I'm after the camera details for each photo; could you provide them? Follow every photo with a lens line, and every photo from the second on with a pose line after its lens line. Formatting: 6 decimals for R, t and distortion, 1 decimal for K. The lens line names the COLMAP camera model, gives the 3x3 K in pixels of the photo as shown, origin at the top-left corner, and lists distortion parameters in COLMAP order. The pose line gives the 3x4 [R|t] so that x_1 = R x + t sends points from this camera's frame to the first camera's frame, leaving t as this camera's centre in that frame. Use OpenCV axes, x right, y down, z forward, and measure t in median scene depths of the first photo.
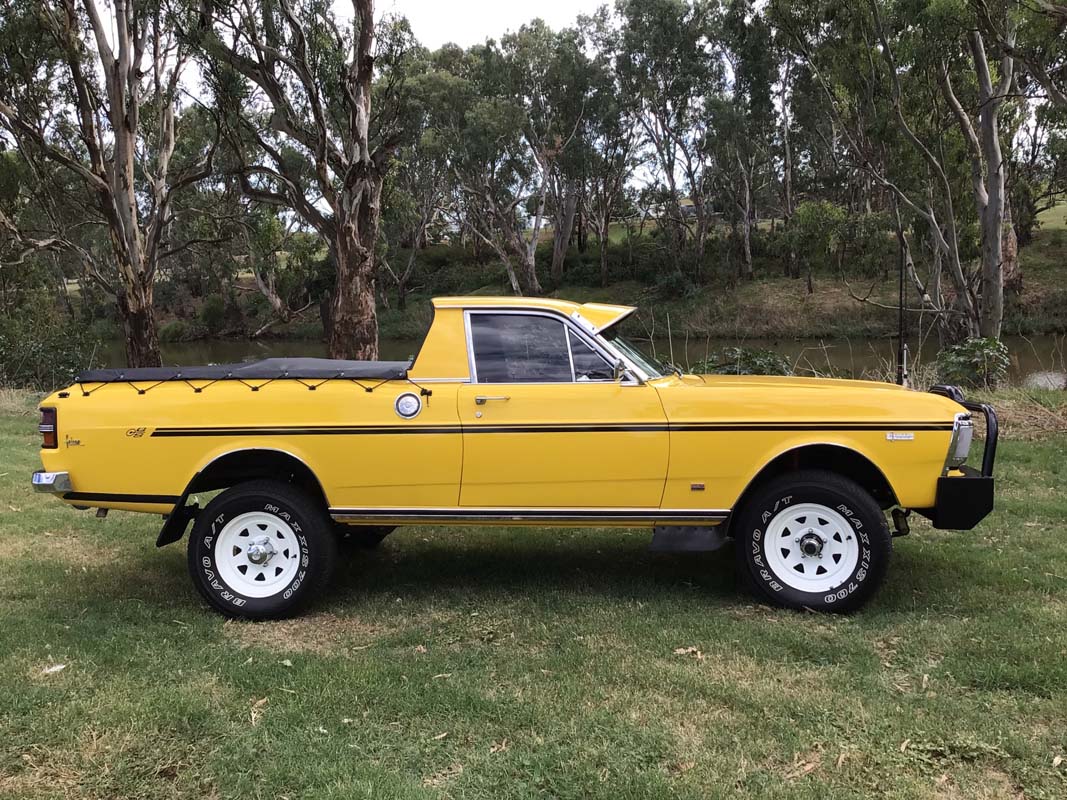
lens RADIAL K [[946.5, 0, 533.5], [0, 946.5, 400.0], [0, 0, 1]] dist [0.009891, -0.013065]
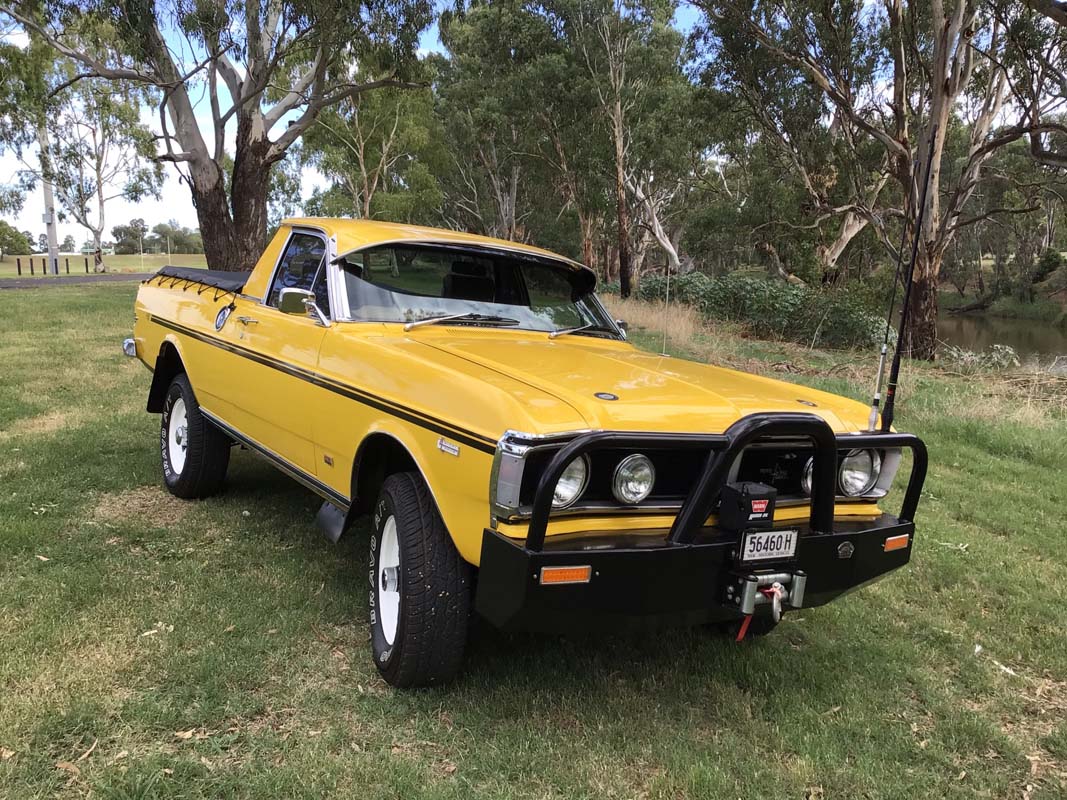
lens RADIAL K [[946.5, 0, 533.5], [0, 946.5, 400.0], [0, 0, 1]] dist [0.009891, -0.013065]
pose [[0.609260, 0.175179, -0.773379, 0.125278], [-0.156183, 0.982698, 0.099553, -0.008781], [0.777438, 0.060135, 0.626079, 0.090652]]
